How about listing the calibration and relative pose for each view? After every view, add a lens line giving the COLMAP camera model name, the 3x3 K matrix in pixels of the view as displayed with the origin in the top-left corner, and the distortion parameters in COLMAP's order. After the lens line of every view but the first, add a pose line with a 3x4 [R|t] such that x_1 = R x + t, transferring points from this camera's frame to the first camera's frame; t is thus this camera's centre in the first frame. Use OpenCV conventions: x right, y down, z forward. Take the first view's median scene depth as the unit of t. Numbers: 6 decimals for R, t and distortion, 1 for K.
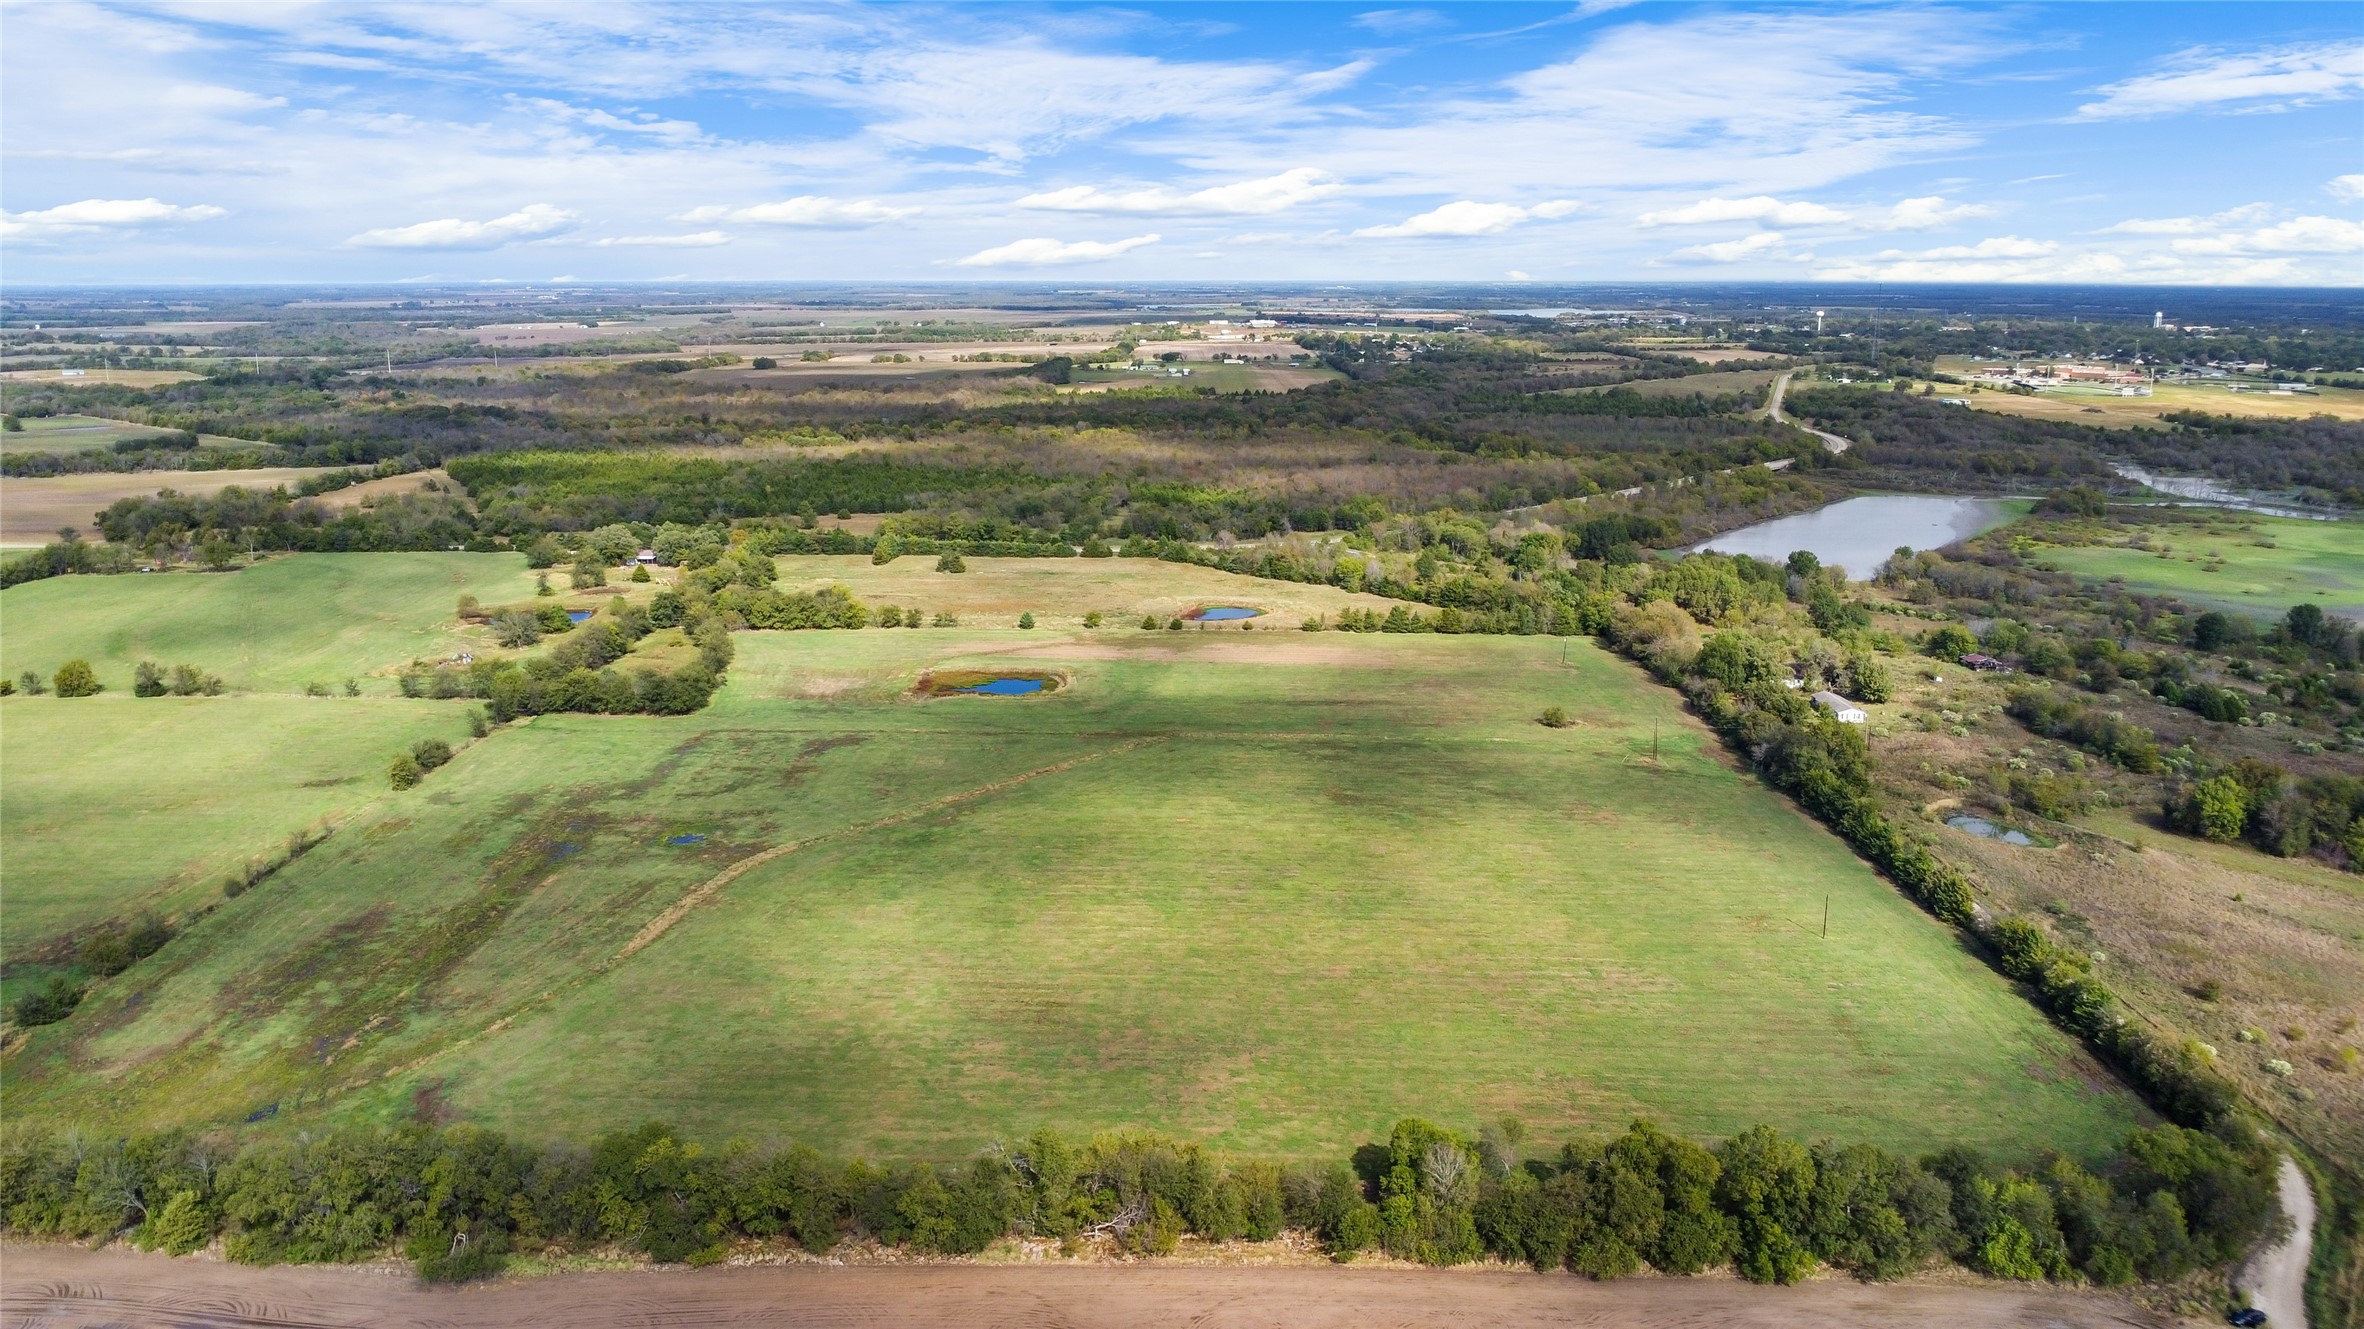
lens RADIAL K [[1704.8, 0, 1182.0], [0, 1704.8, 664.5], [0, 0, 1]] dist [-0.027861, -0.009635]
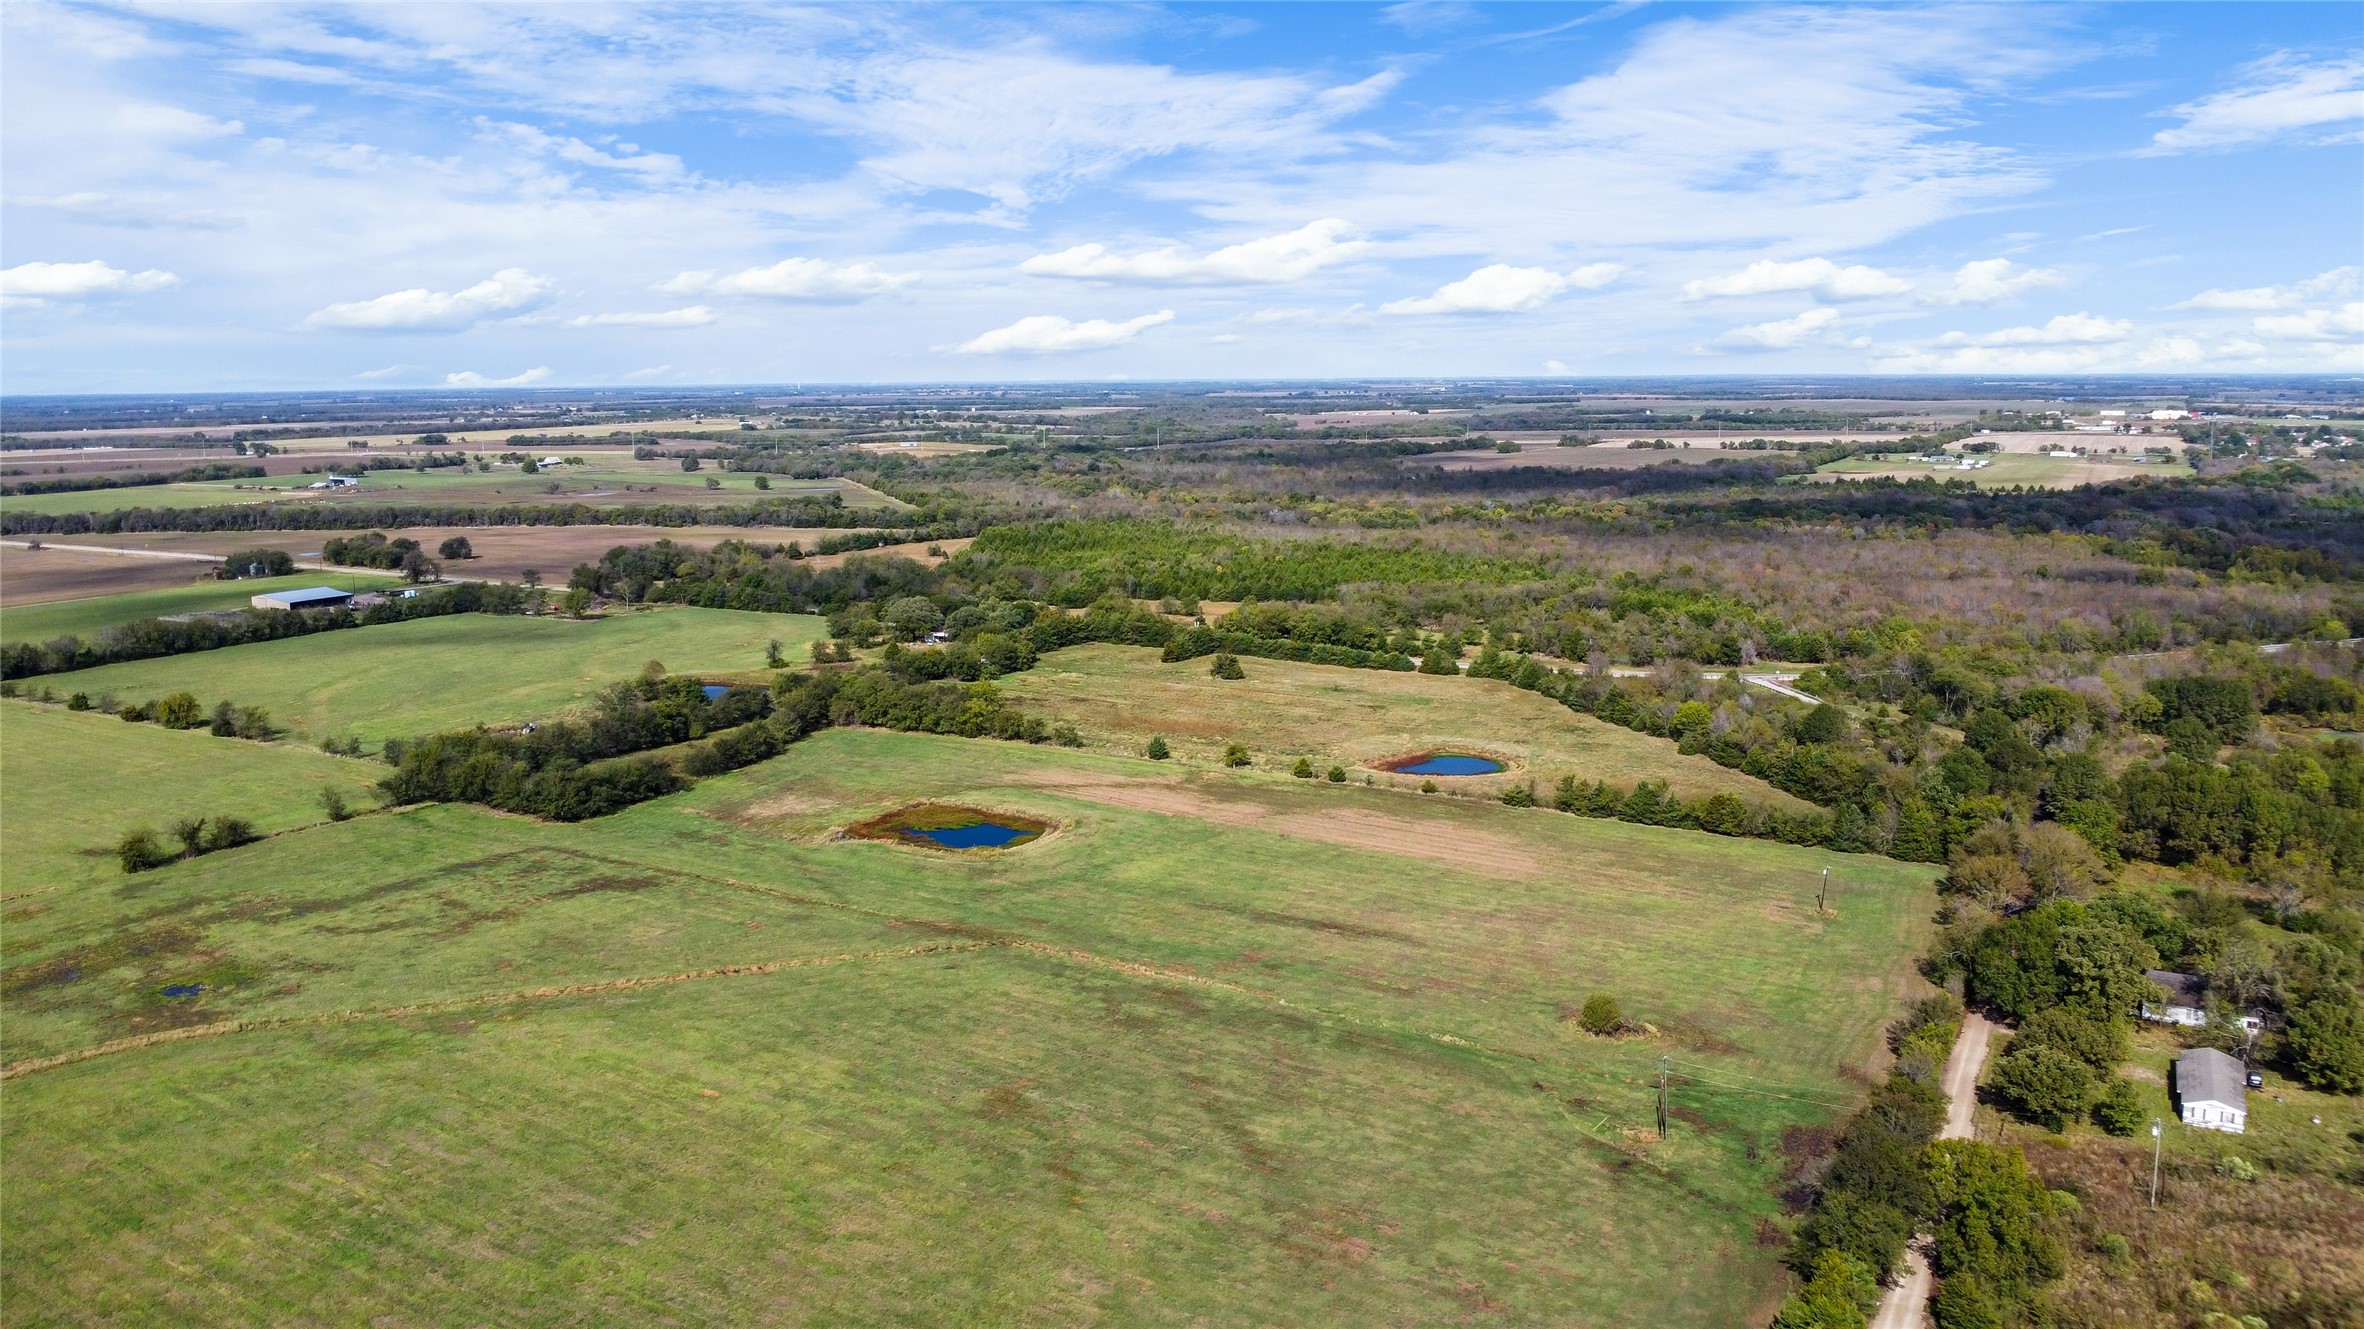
lens RADIAL K [[1704.8, 0, 1182.0], [0, 1704.8, 664.5], [0, 0, 1]] dist [-0.027861, -0.009635]
pose [[0.864299, 0.074246, -0.497468, 0.238548], [-0.101311, 0.994472, -0.027595, -0.034940], [0.492670, 0.074249, 0.867043, 0.281762]]
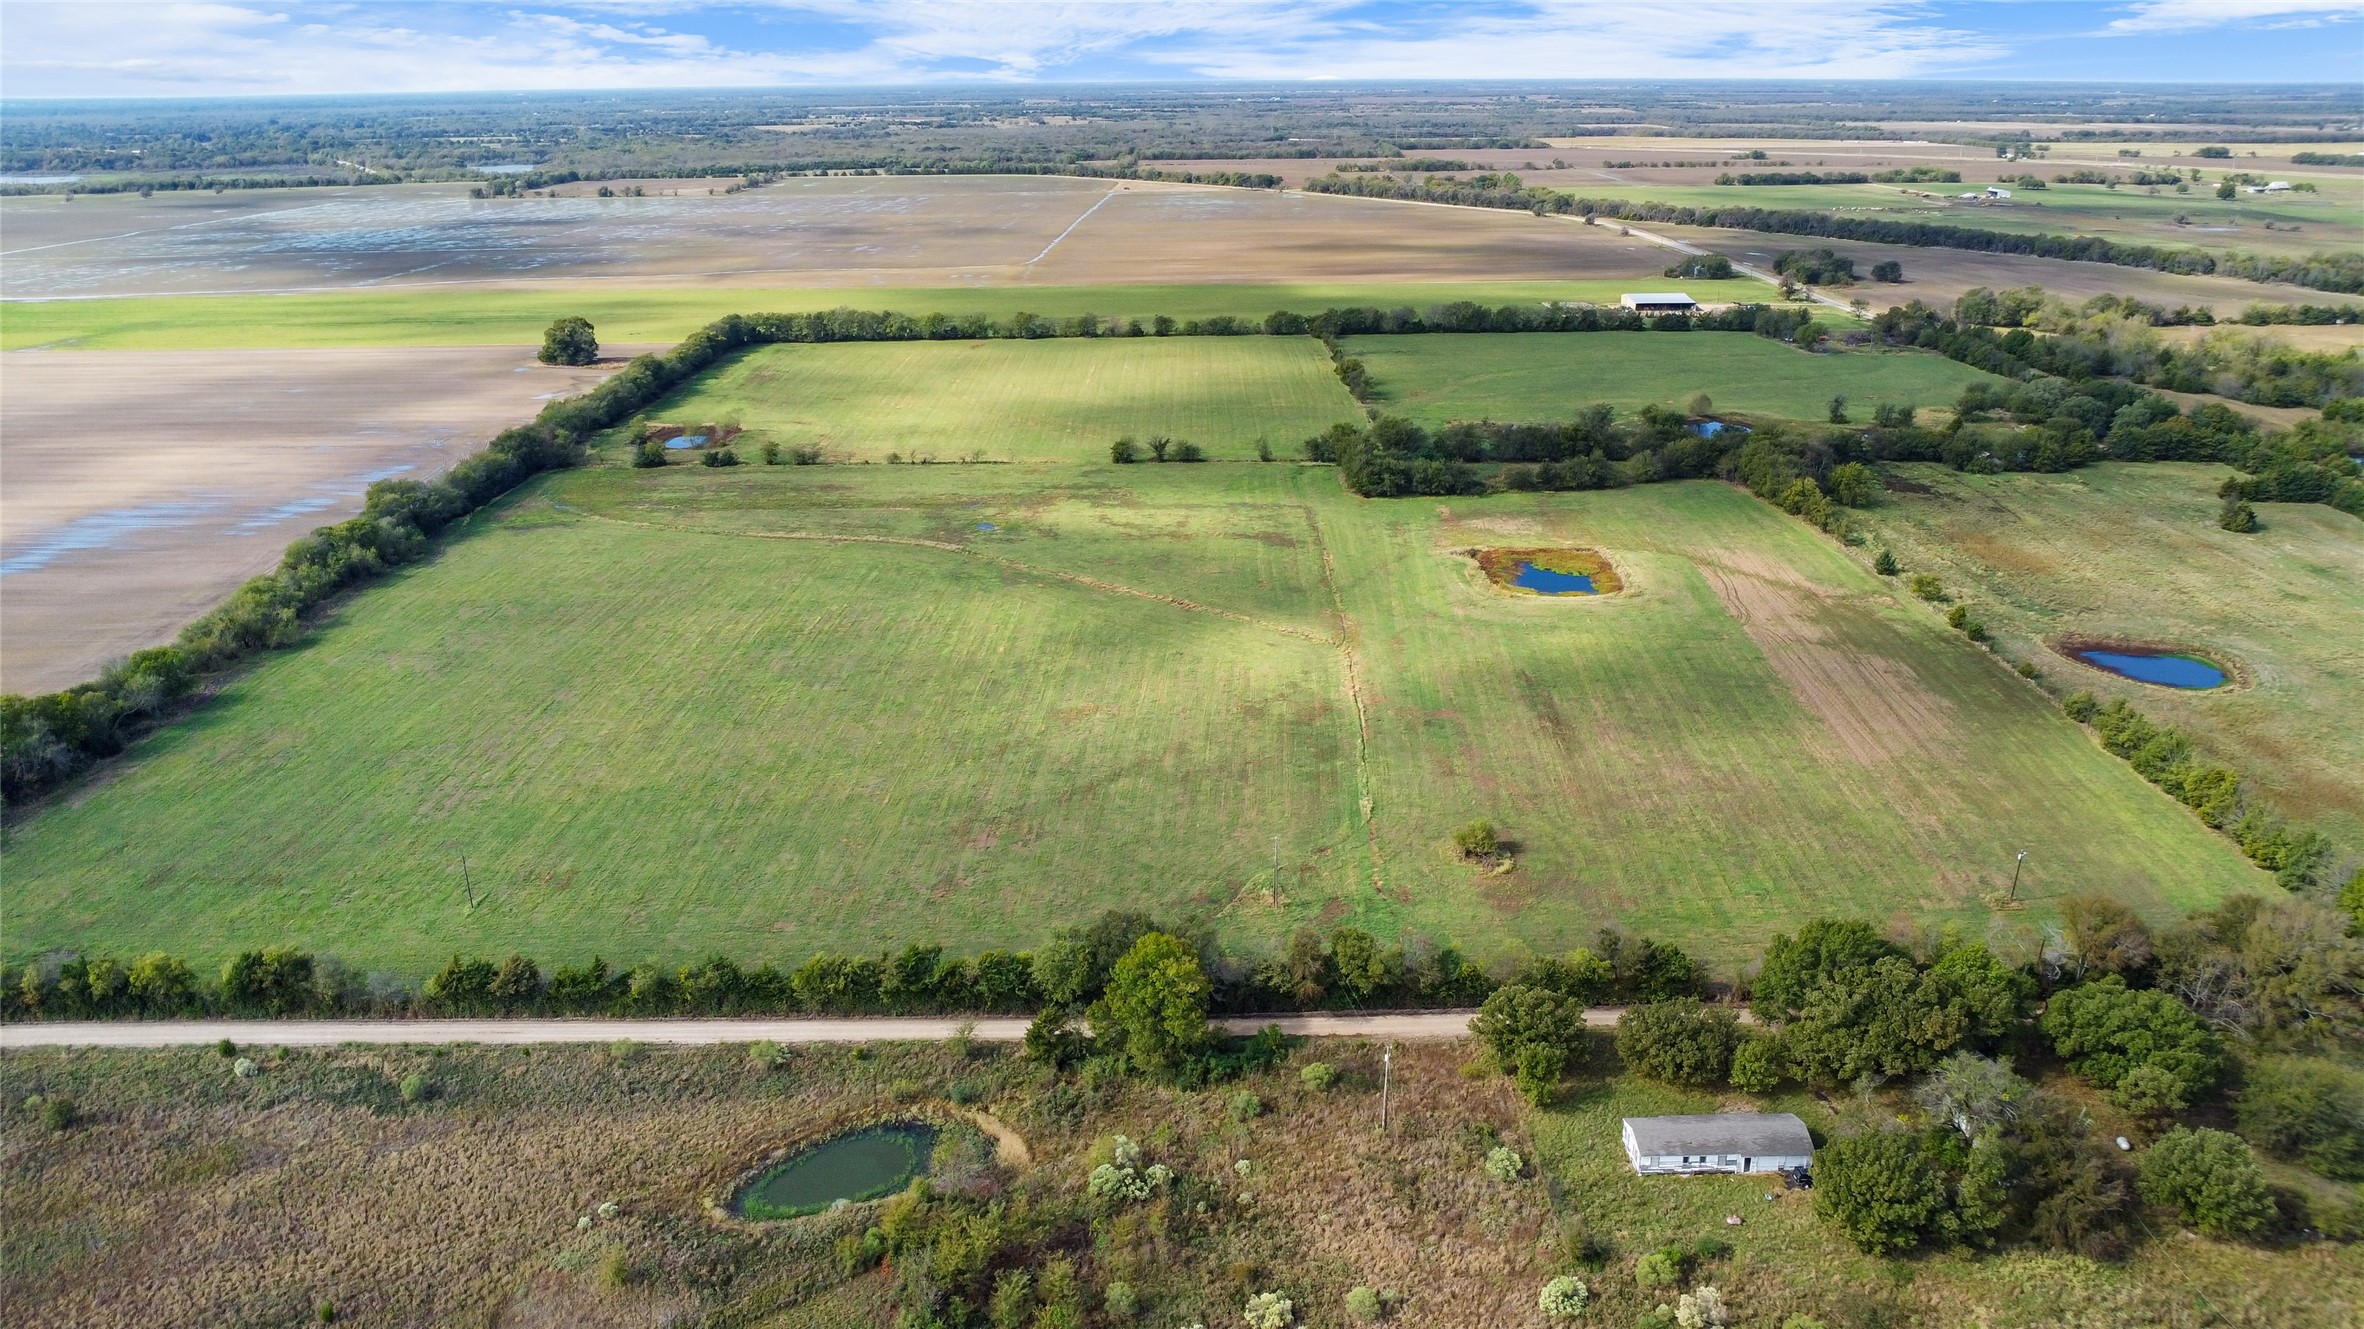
lens RADIAL K [[1704.8, 0, 1182.0], [0, 1704.8, 664.5], [0, 0, 1]] dist [-0.027861, -0.009635]
pose [[0.001849, 0.324939, -0.945733, 0.485036], [-0.215217, 0.923702, 0.316949, -0.121356], [0.976564, 0.202952, 0.071640, 0.547596]]
